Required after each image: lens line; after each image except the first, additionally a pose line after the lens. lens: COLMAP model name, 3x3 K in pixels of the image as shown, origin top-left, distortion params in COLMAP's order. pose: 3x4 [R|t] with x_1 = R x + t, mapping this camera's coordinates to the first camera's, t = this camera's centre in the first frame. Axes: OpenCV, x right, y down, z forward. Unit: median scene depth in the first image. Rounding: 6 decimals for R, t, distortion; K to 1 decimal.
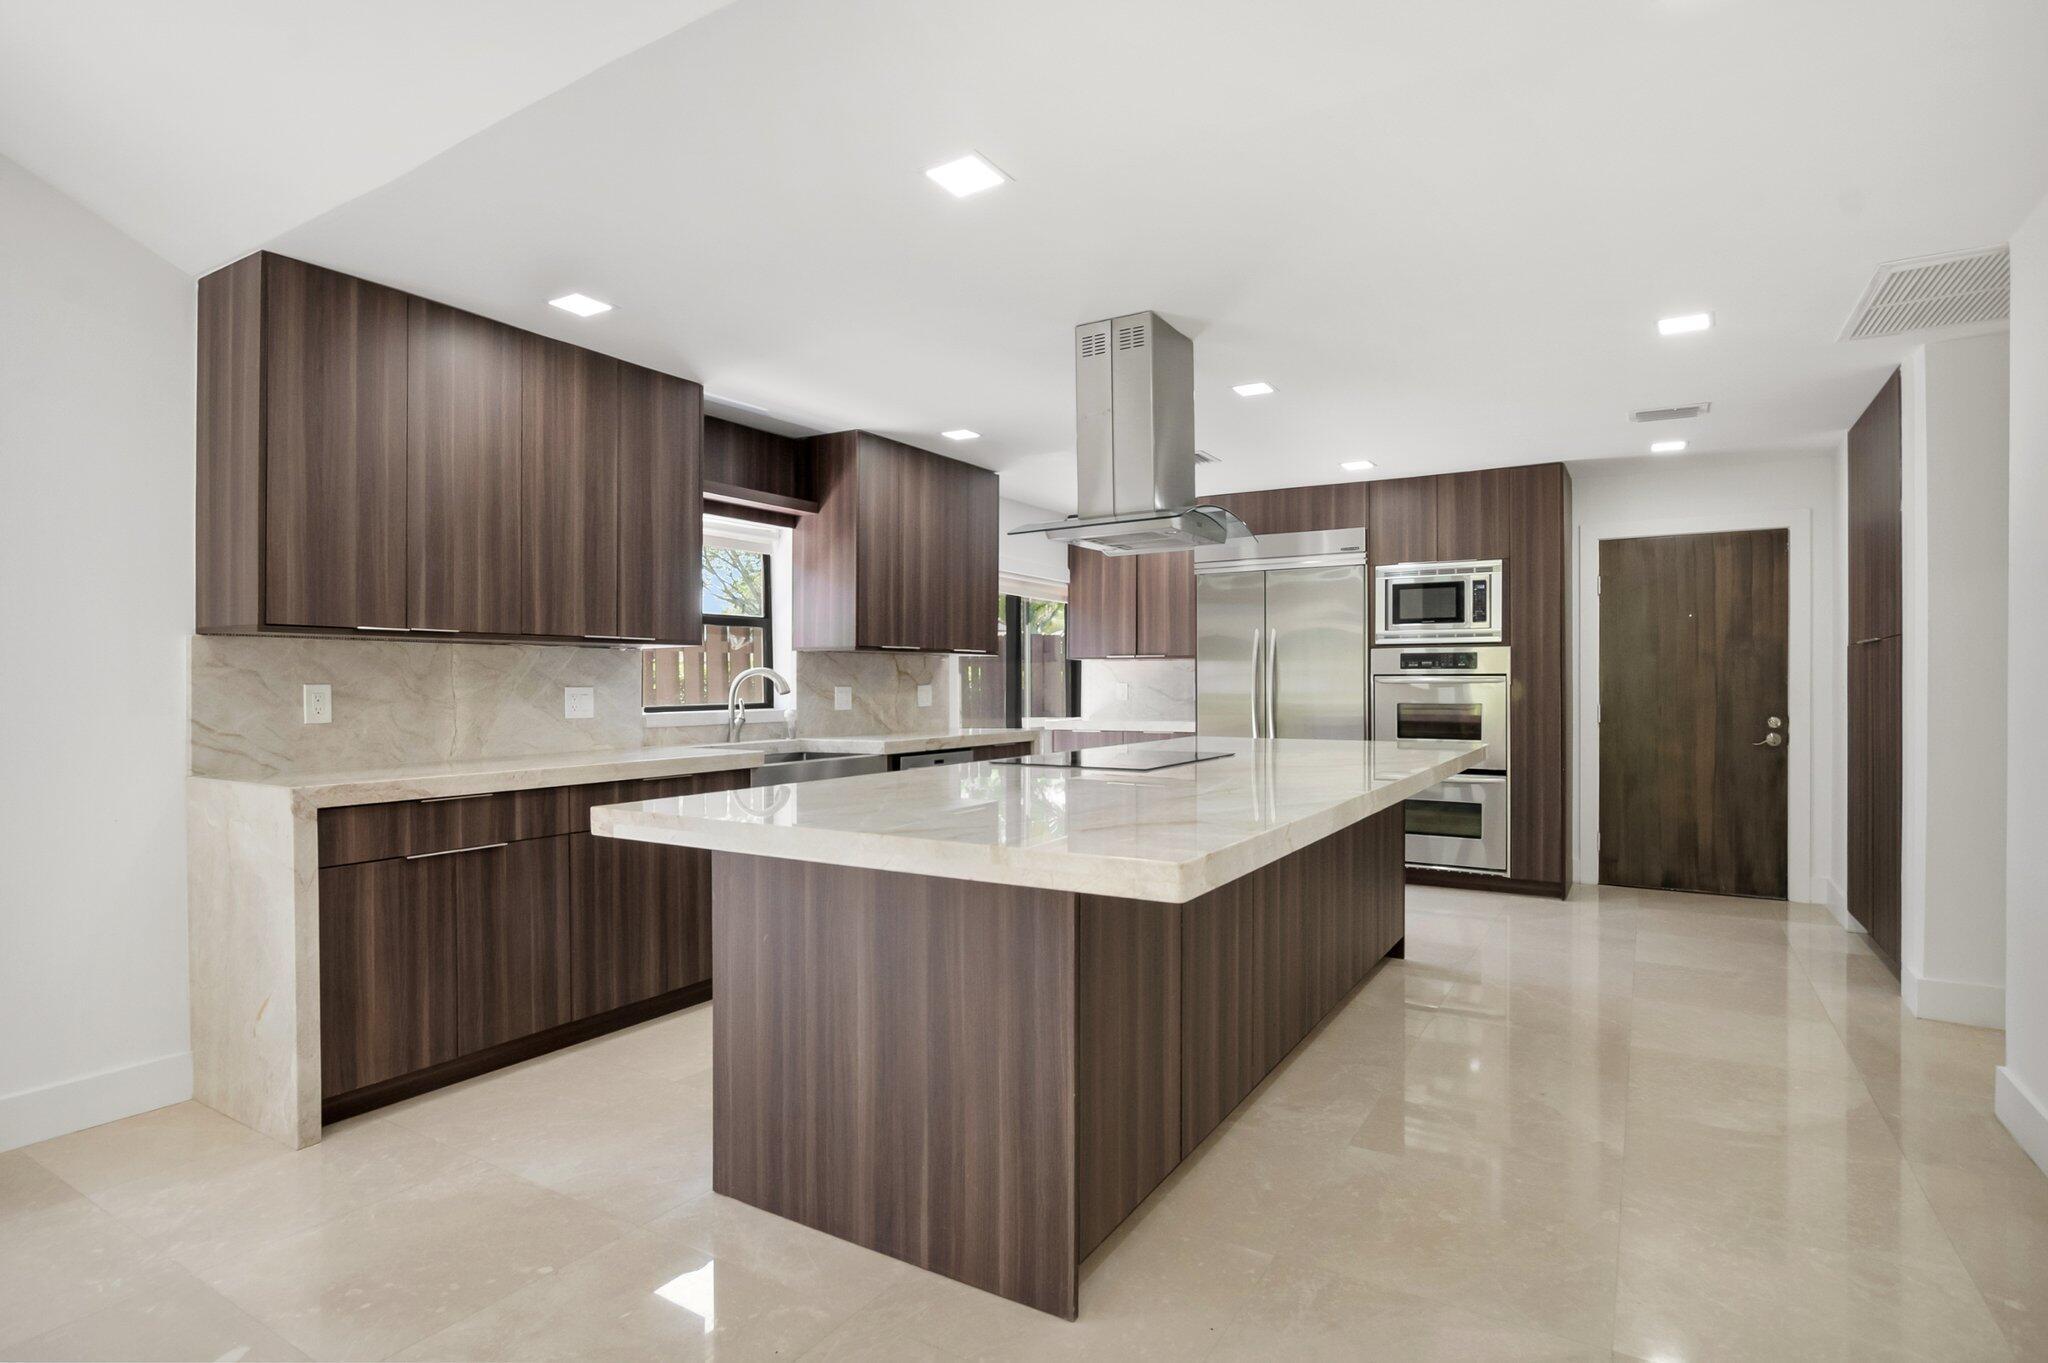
lens RADIAL K [[1036.1, 0, 1015.9], [0, 1036.1, 692.9], [0, 0, 1]] dist [-0.024656, 0.000200]
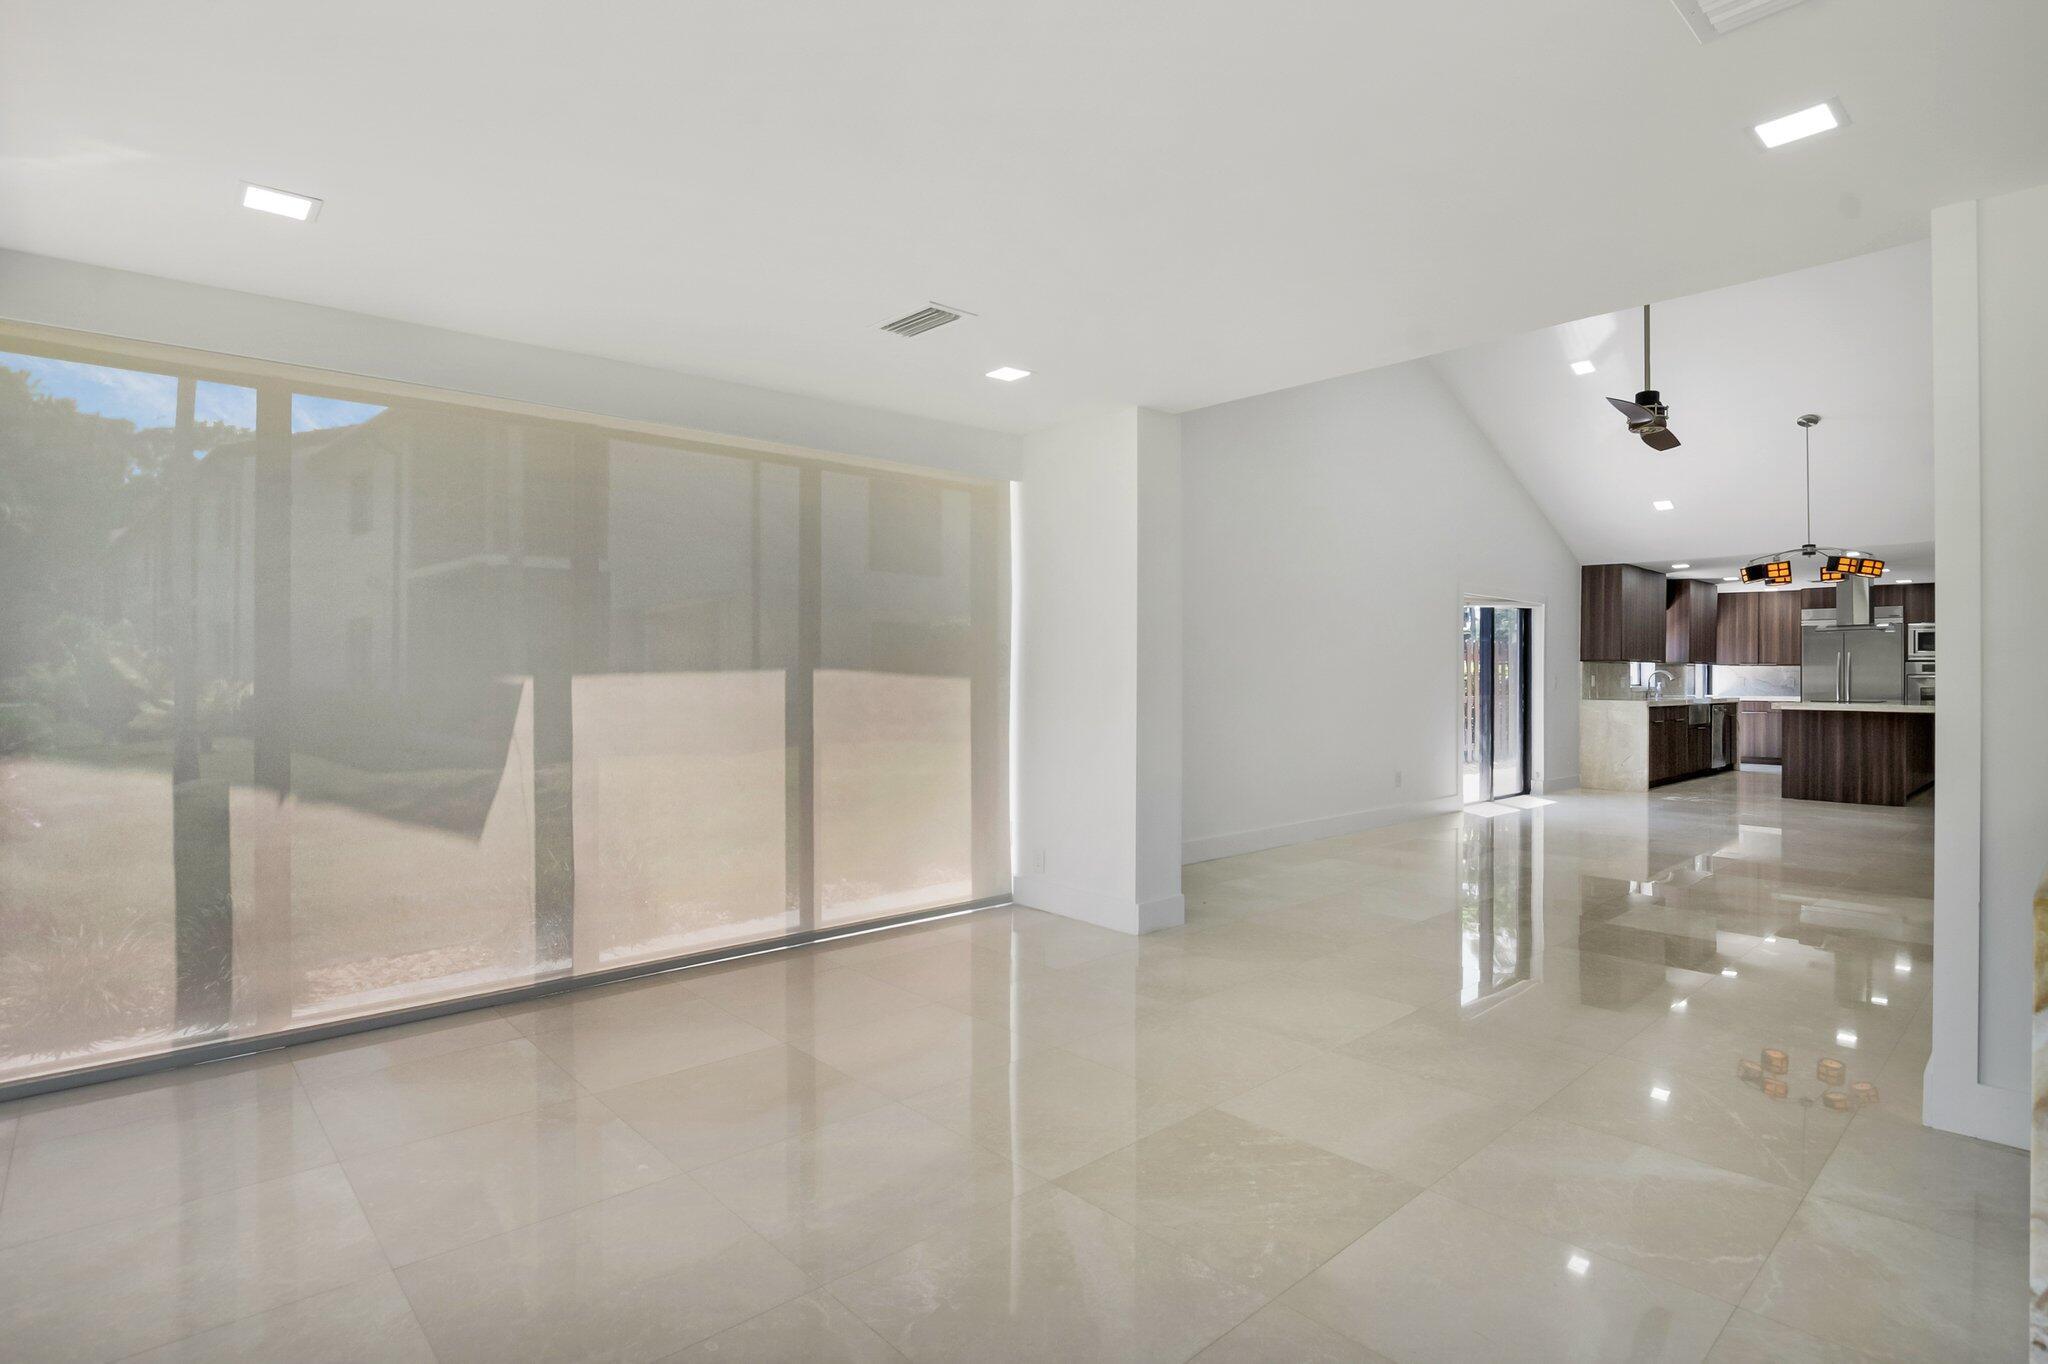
lens RADIAL K [[1025.5, 0, 1016.8], [0, 1025.5, 681.1], [0, 0, 1]] dist [-0.015062, 0.000023]
pose [[0.962896, 0.008132, -0.269751, -0.918606], [-0.009453, 0.999949, -0.003600, 0.022528], [0.269708, 0.006016, 0.962923, -1.616047]]
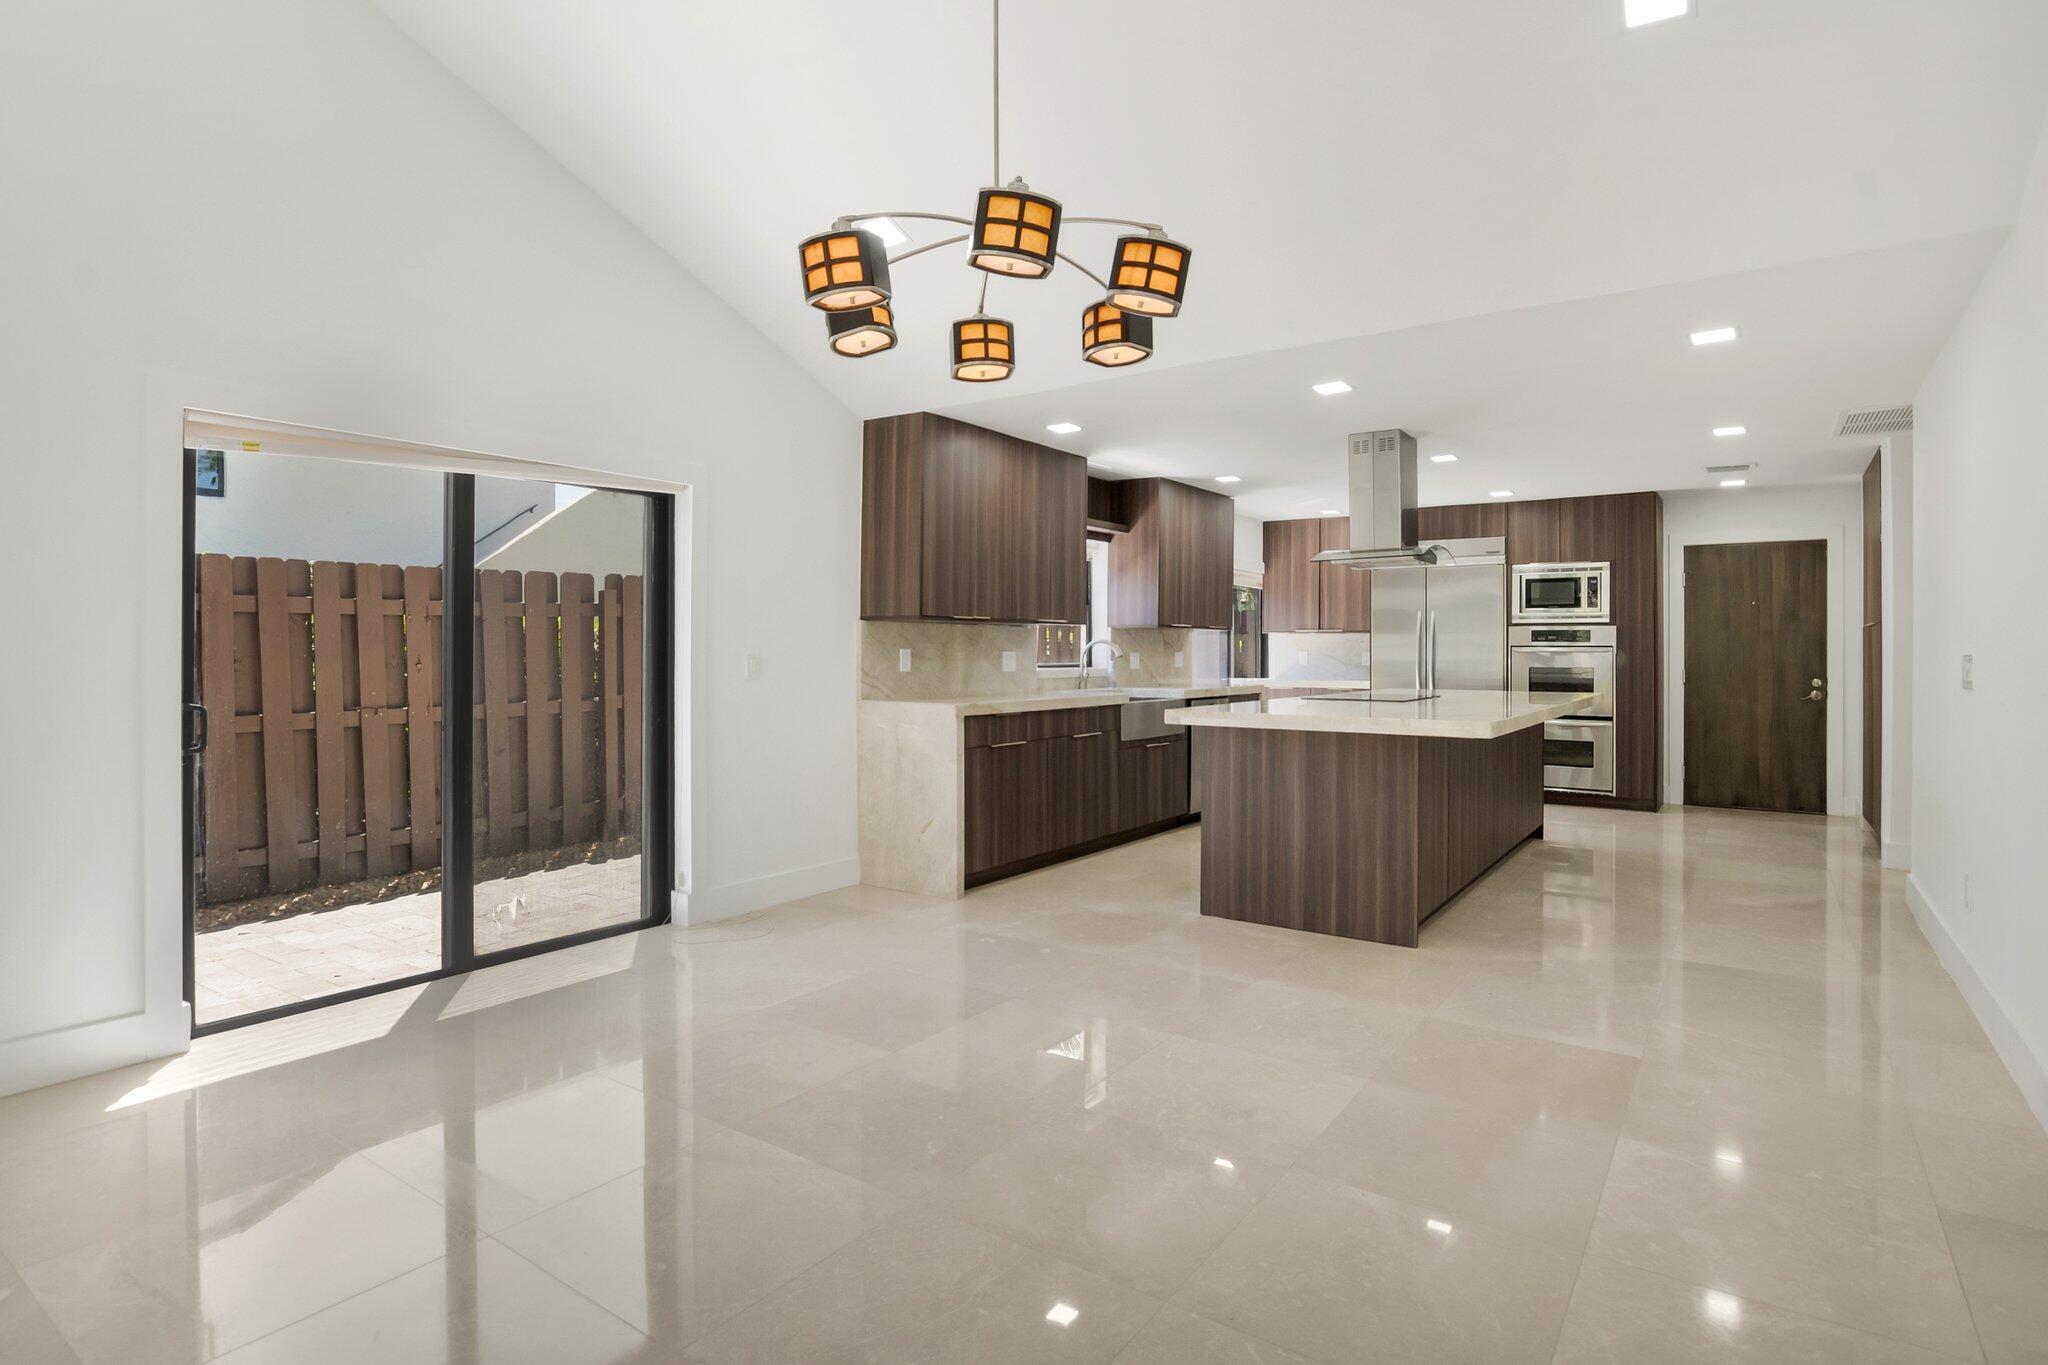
lens RADIAL K [[1044.1, 0, 1025.2], [0, 1044.1, 649.4], [0, 0, 1]] dist [-0.027972, -0.000266]
pose [[0.997994, 0.005502, -0.063061, -0.210463], [-0.006183, 0.999925, -0.010600, 0.005366], [0.062998, 0.010968, 0.997953, -0.408982]]
